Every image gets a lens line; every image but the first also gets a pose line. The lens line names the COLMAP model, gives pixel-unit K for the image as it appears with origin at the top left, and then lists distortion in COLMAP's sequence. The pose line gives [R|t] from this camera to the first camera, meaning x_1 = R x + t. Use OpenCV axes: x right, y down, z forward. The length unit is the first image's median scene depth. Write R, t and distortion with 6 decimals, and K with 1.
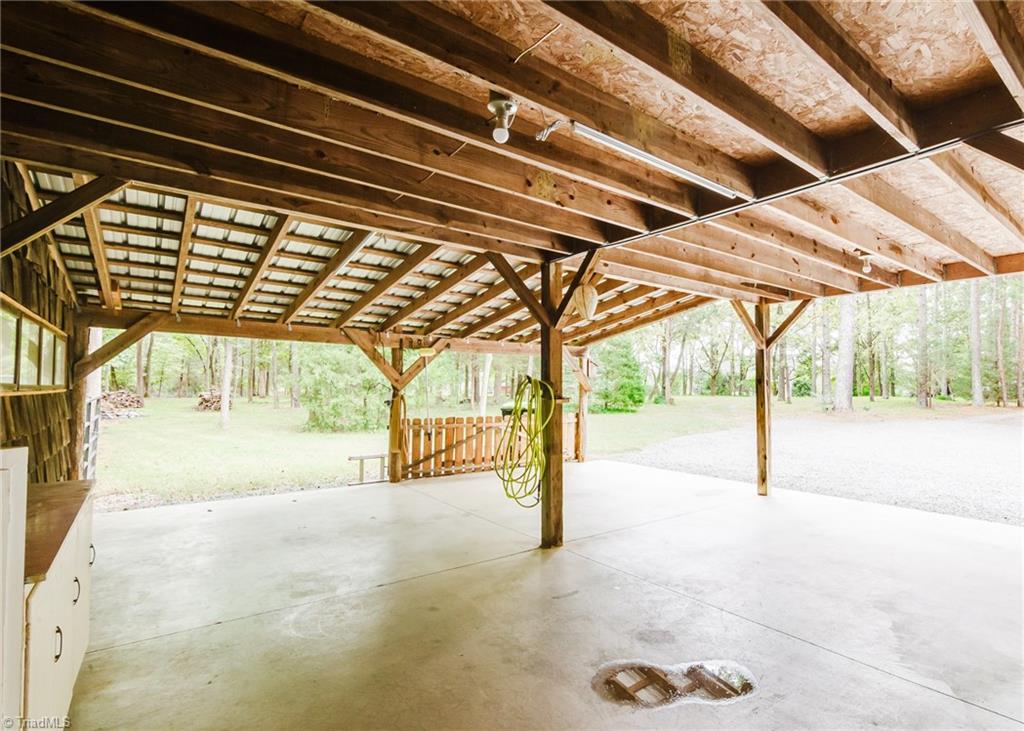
lens RADIAL K [[485.1, 0, 515.9], [0, 485.1, 367.7], [0, 0, 1]] dist [-0.010814, -0.000716]
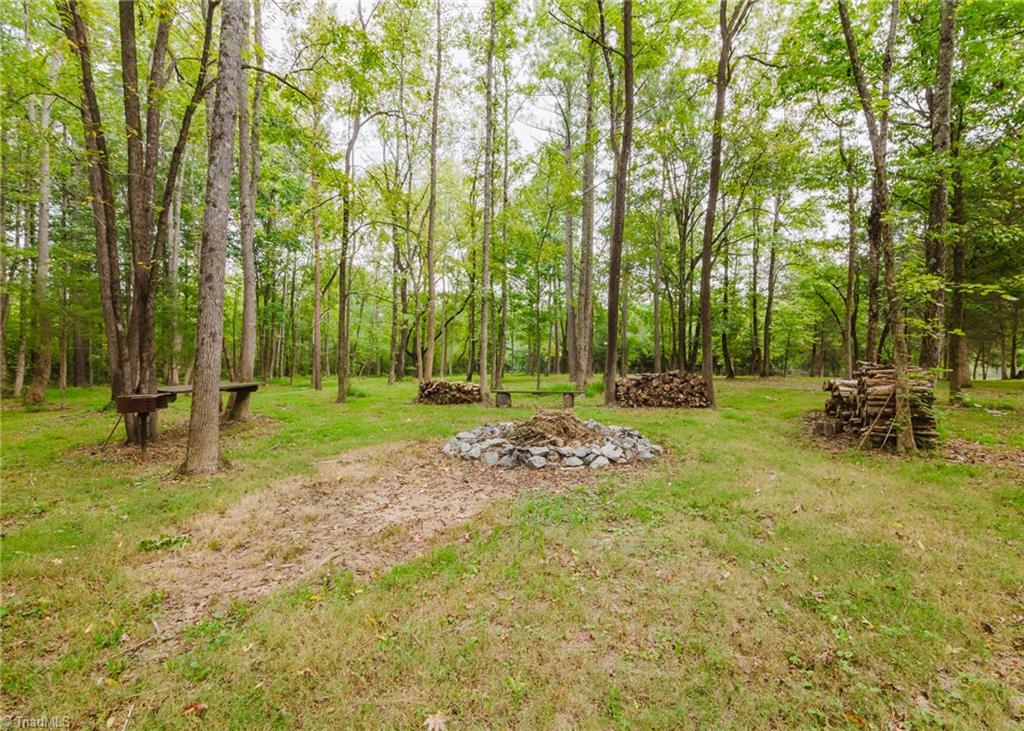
lens RADIAL K [[485.1, 0, 515.9], [0, 485.1, 367.7], [0, 0, 1]] dist [-0.010814, -0.000716]
pose [[0.386327, 0.013462, -0.922263, -0.212205], [0.034968, 0.998961, 0.029229, 0.011817], [0.921699, -0.043542, 0.385455, 0.336116]]
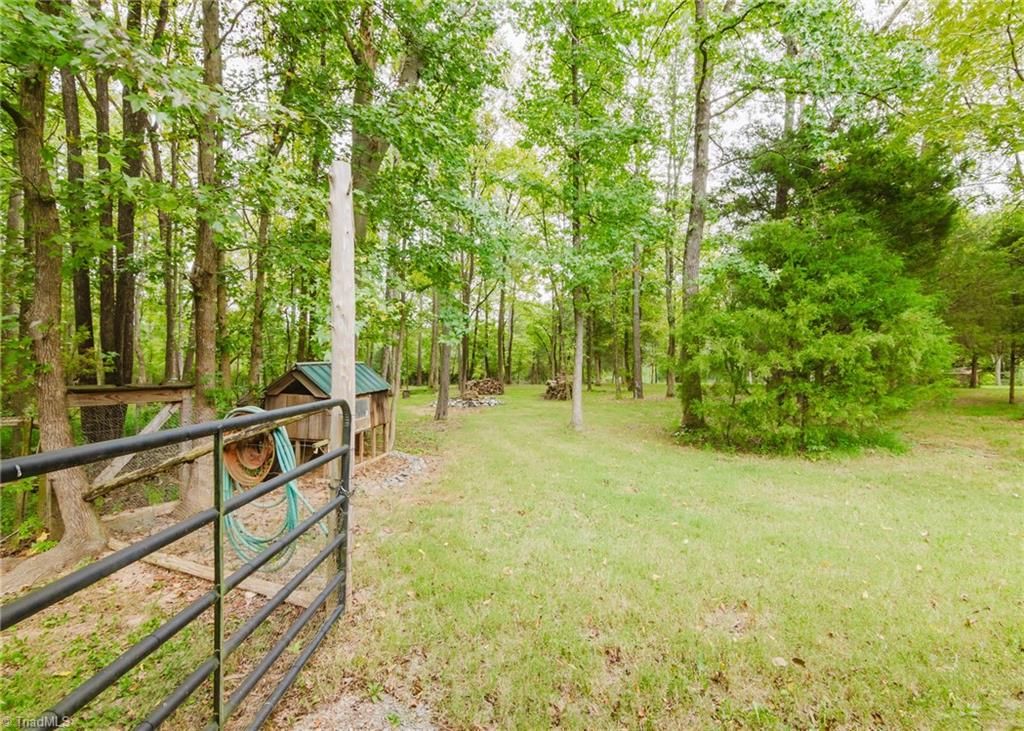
lens RADIAL K [[485.1, 0, 515.9], [0, 485.1, 367.7], [0, 0, 1]] dist [-0.010814, -0.000716]
pose [[0.800645, -0.011697, -0.599025, -0.023884], [0.027054, 0.999495, 0.016643, 0.001325], [0.598528, -0.029531, 0.800557, 0.036097]]
